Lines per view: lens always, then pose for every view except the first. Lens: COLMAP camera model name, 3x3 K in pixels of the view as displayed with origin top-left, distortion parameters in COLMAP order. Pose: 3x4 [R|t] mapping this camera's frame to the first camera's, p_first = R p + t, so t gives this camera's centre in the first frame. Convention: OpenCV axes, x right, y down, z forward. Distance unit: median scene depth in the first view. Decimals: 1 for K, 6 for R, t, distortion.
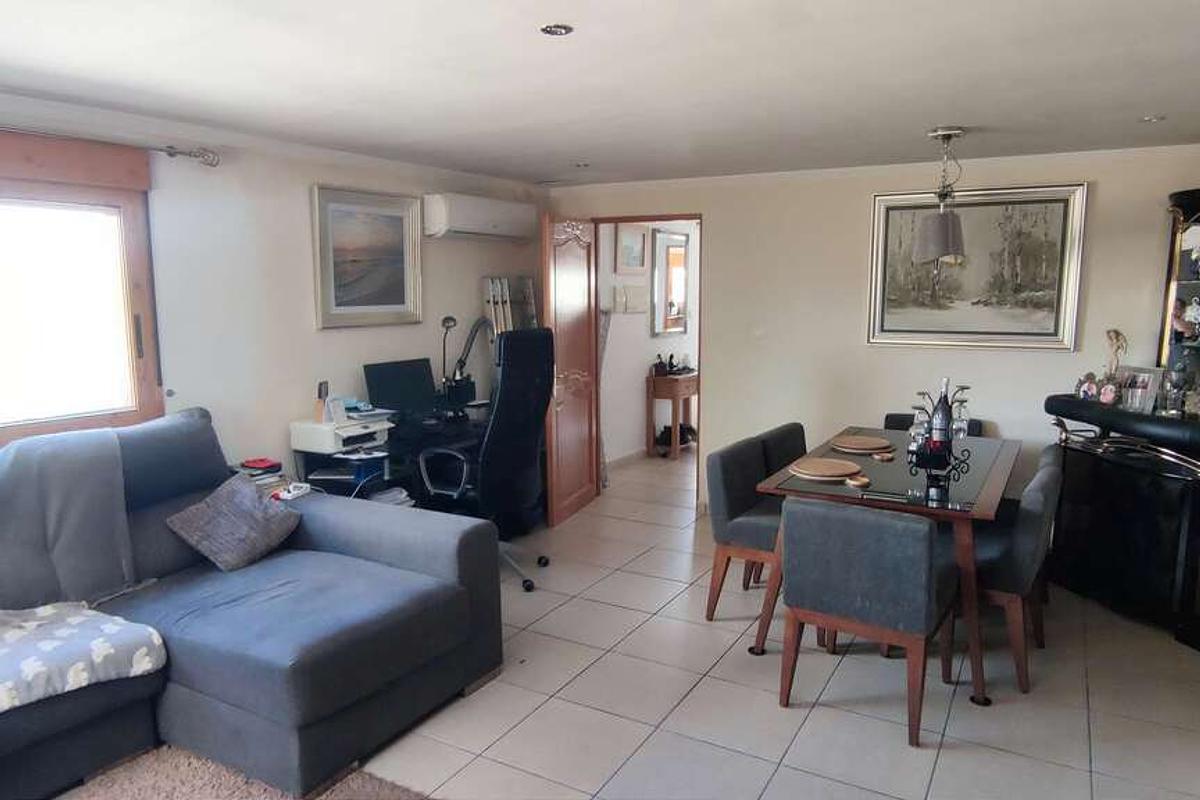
lens RADIAL K [[813.4, 0, 600.0], [0, 813.4, 400.0], [0, 0, 1]] dist [0.000904, -0.001716]
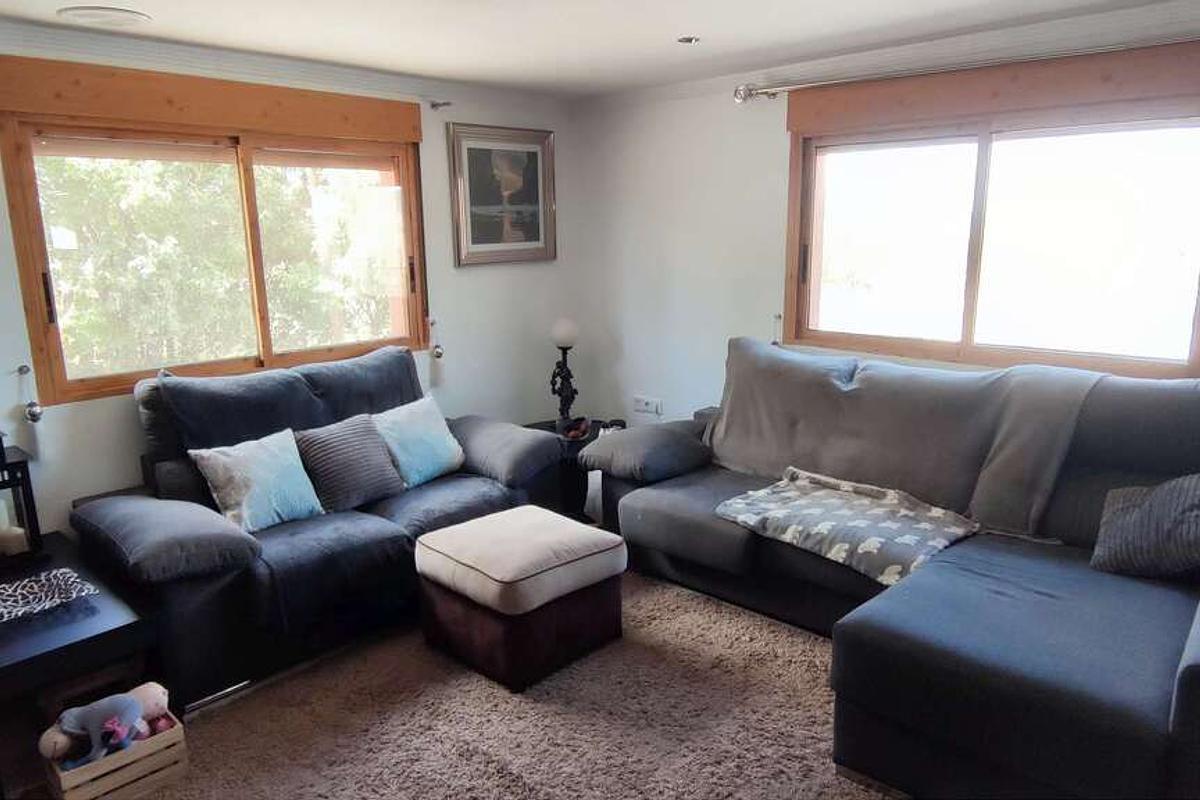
lens RADIAL K [[813.4, 0, 600.0], [0, 813.4, 400.0], [0, 0, 1]] dist [0.000904, -0.001716]
pose [[-0.211107, 0.213337, -0.953898, 0.512028], [-0.117671, 0.963247, 0.241470, -0.119183], [0.970354, 0.163222, -0.178245, 0.825207]]
